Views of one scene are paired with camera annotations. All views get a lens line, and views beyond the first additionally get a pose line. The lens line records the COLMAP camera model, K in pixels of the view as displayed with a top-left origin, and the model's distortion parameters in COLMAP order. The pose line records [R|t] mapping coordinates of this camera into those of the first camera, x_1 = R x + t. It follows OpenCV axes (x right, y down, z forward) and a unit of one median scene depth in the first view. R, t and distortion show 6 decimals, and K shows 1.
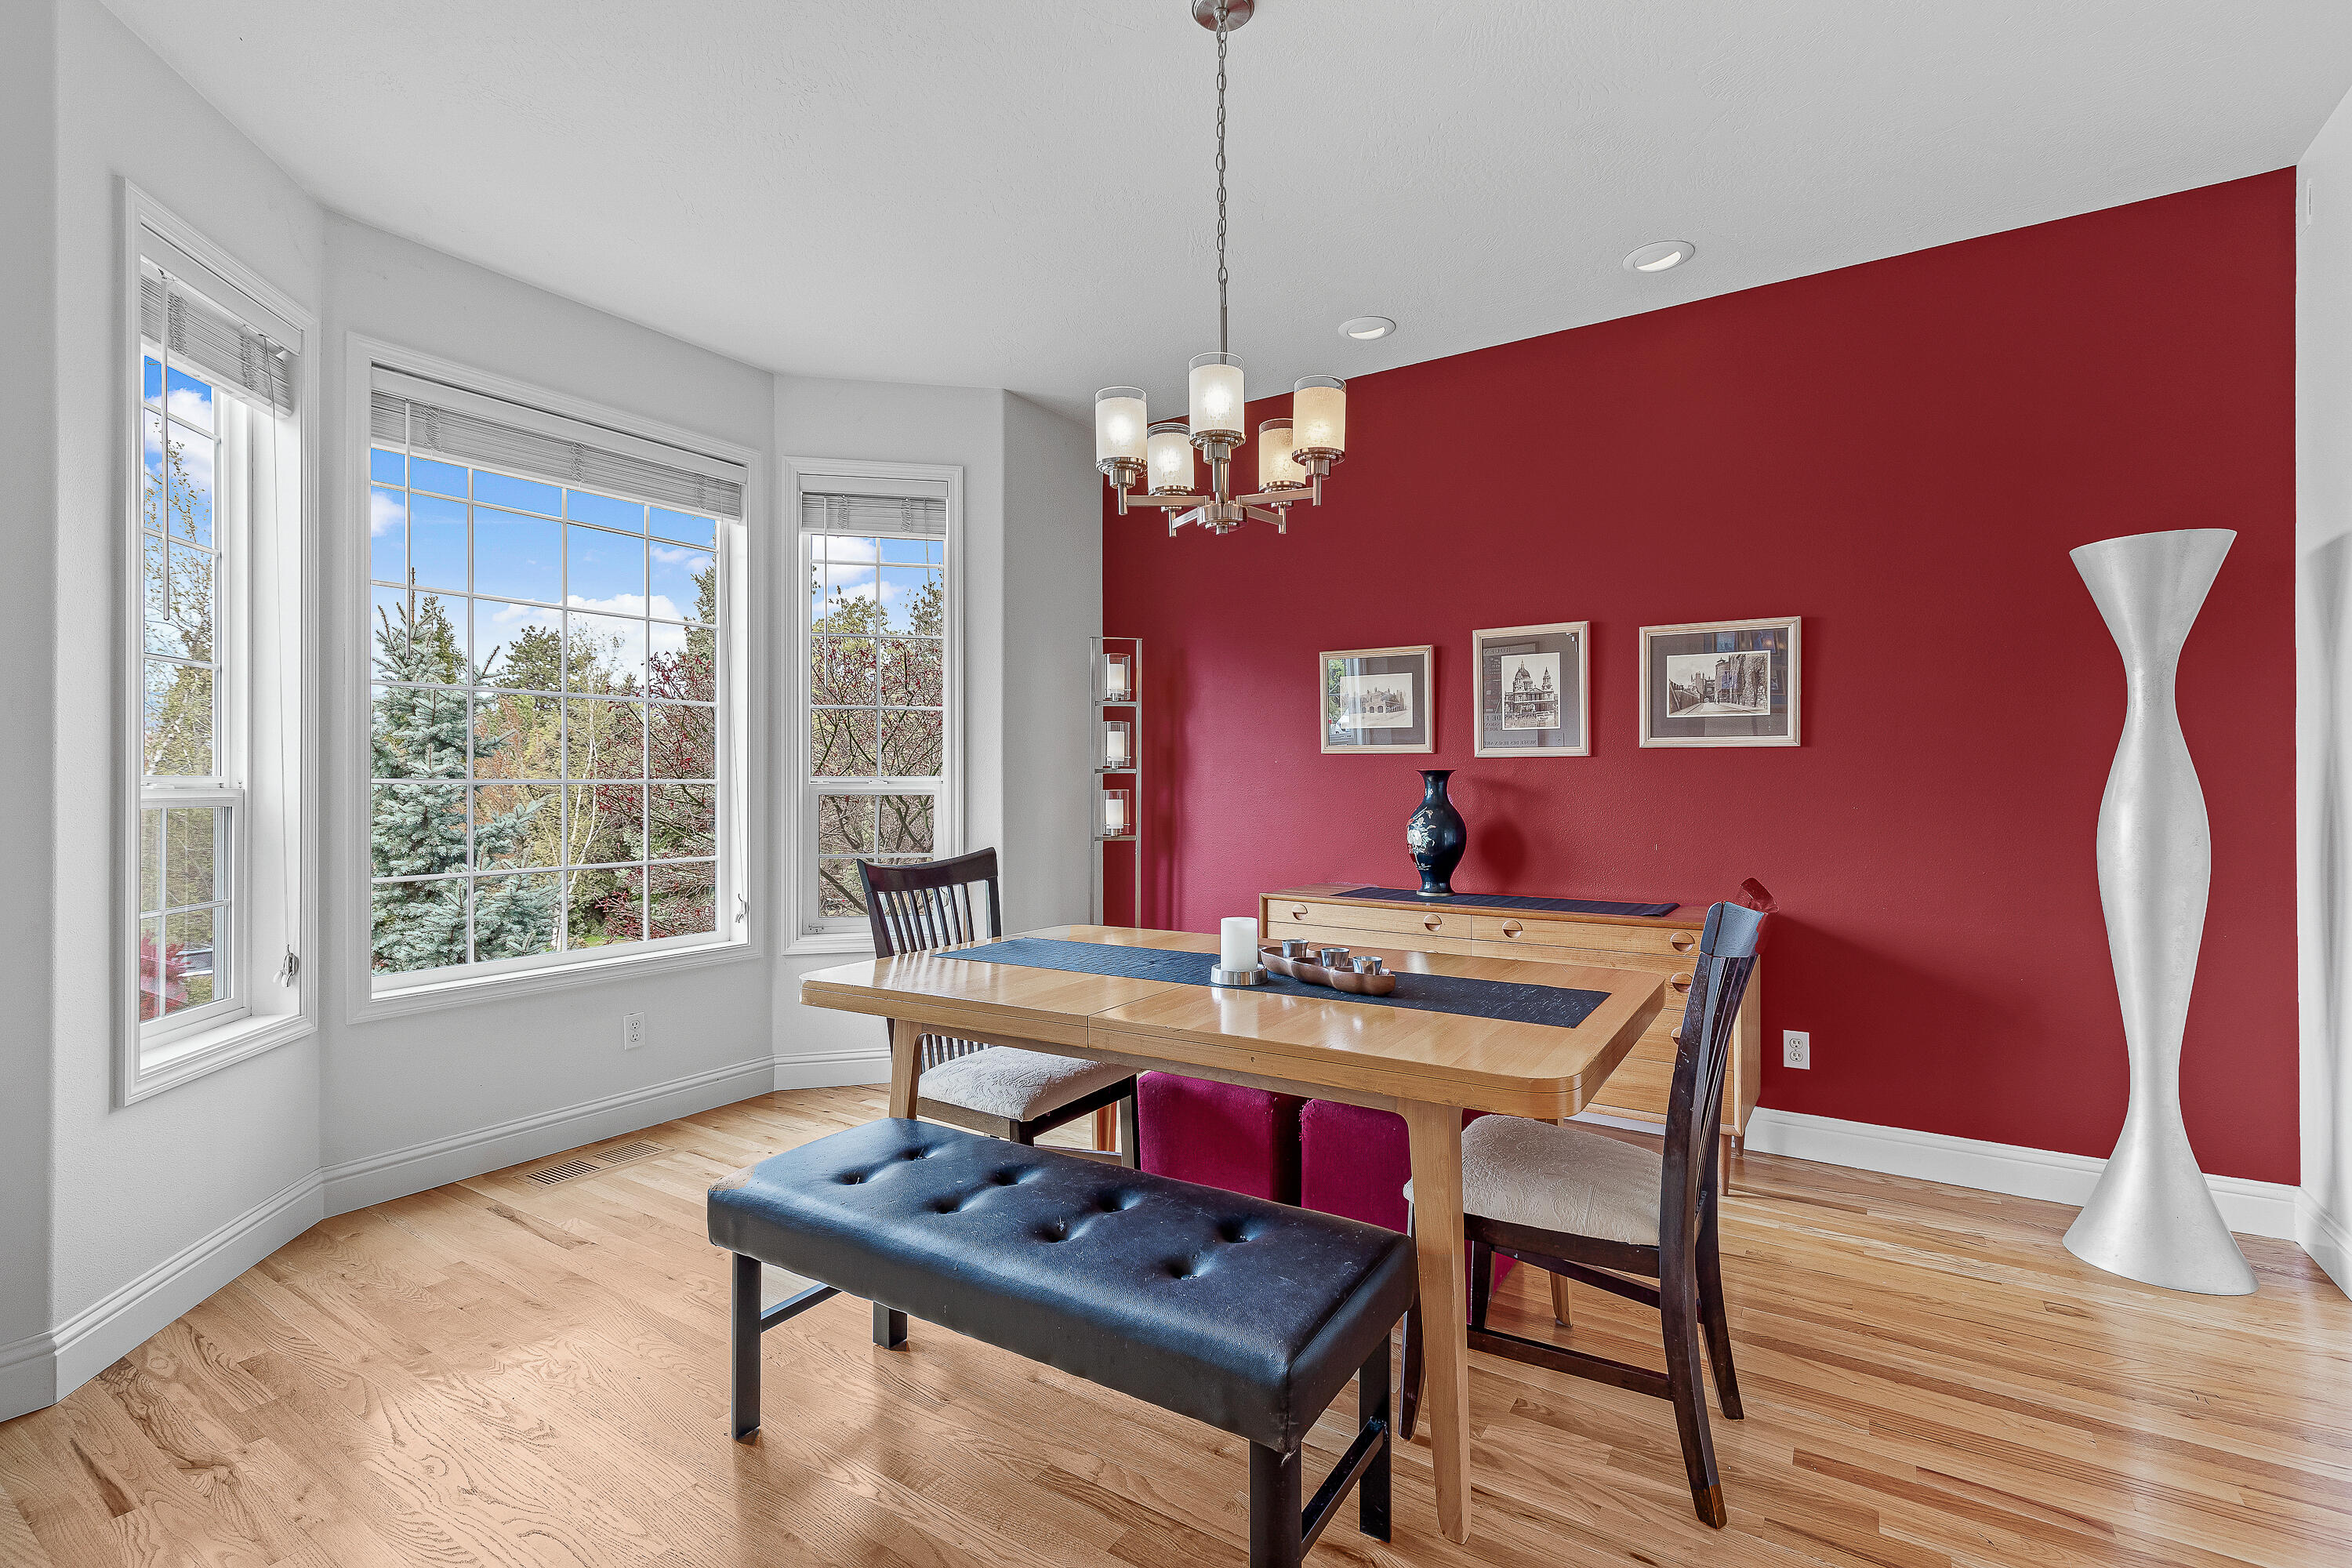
lens RADIAL K [[1064.6, 0, 1189.0], [0, 1064.6, 782.5], [0, 0, 1]] dist [0.002467, -0.000292]
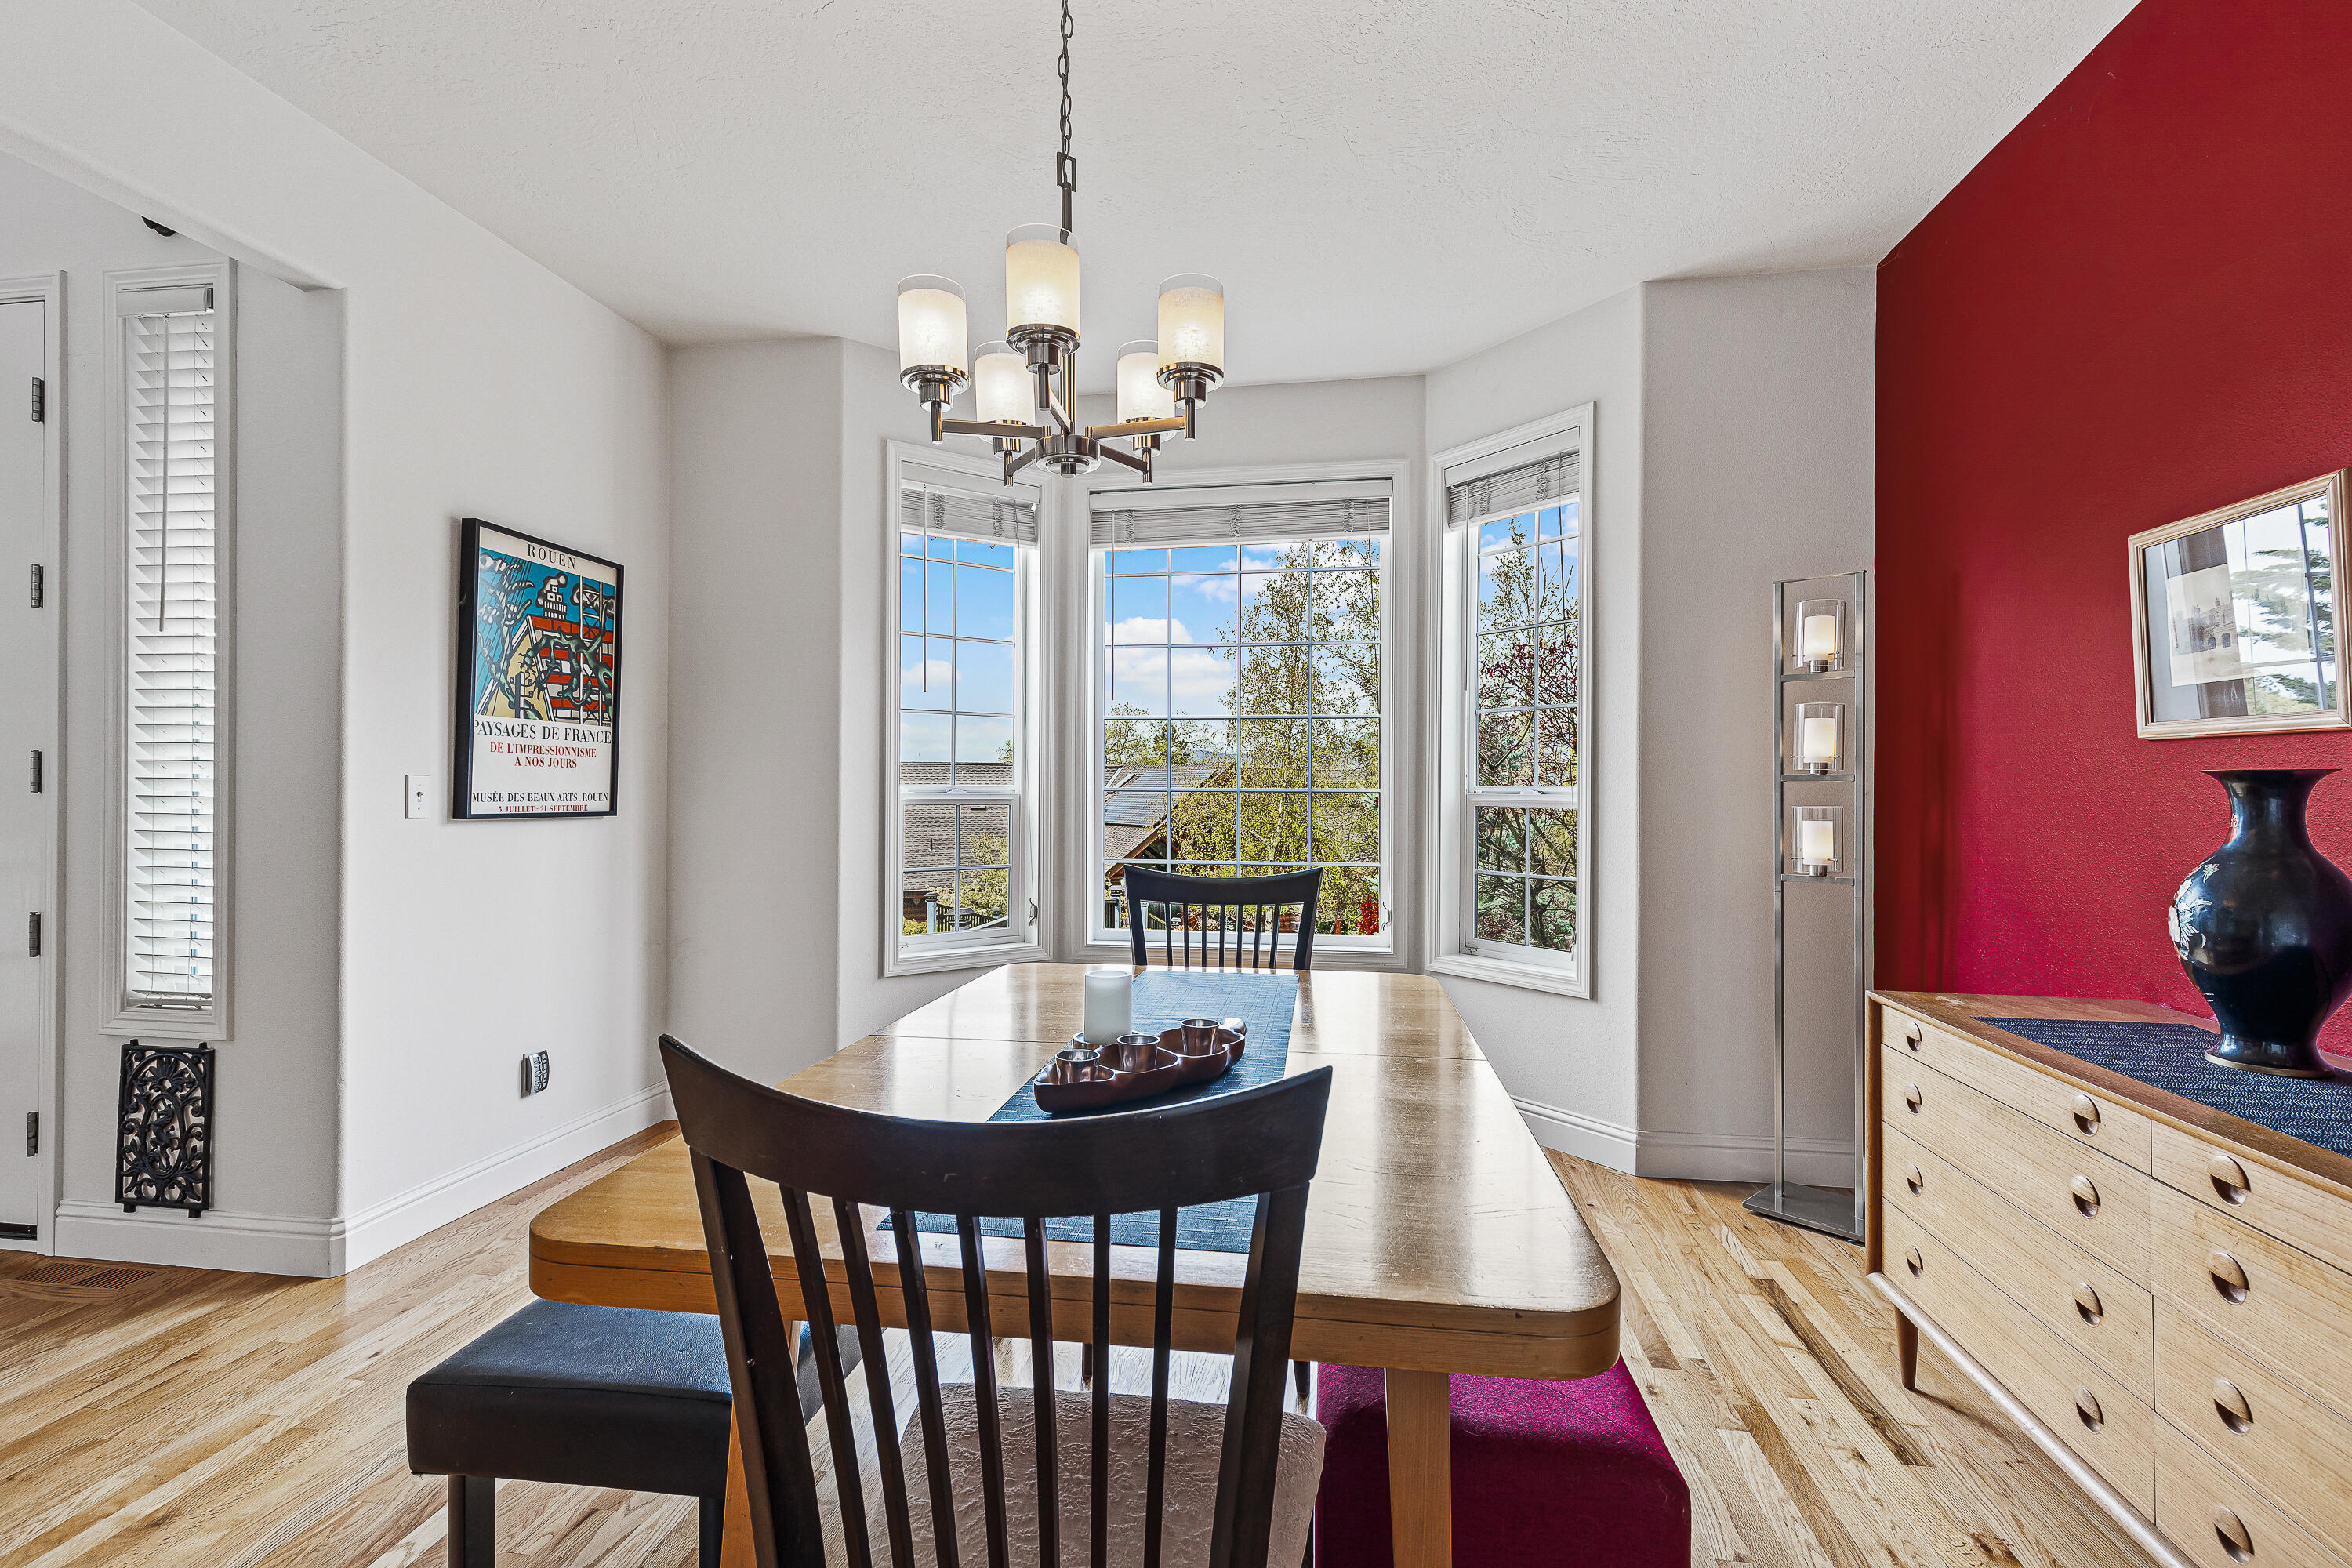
lens RADIAL K [[1064.6, 0, 1189.0], [0, 1064.6, 782.5], [0, 0, 1]] dist [0.002467, -0.000292]
pose [[0.397452, -0.001828, -0.917621, 0.432828], [-0.005520, 0.999975, -0.004383, -0.003435], [0.917607, 0.006807, 0.397432, 0.427113]]
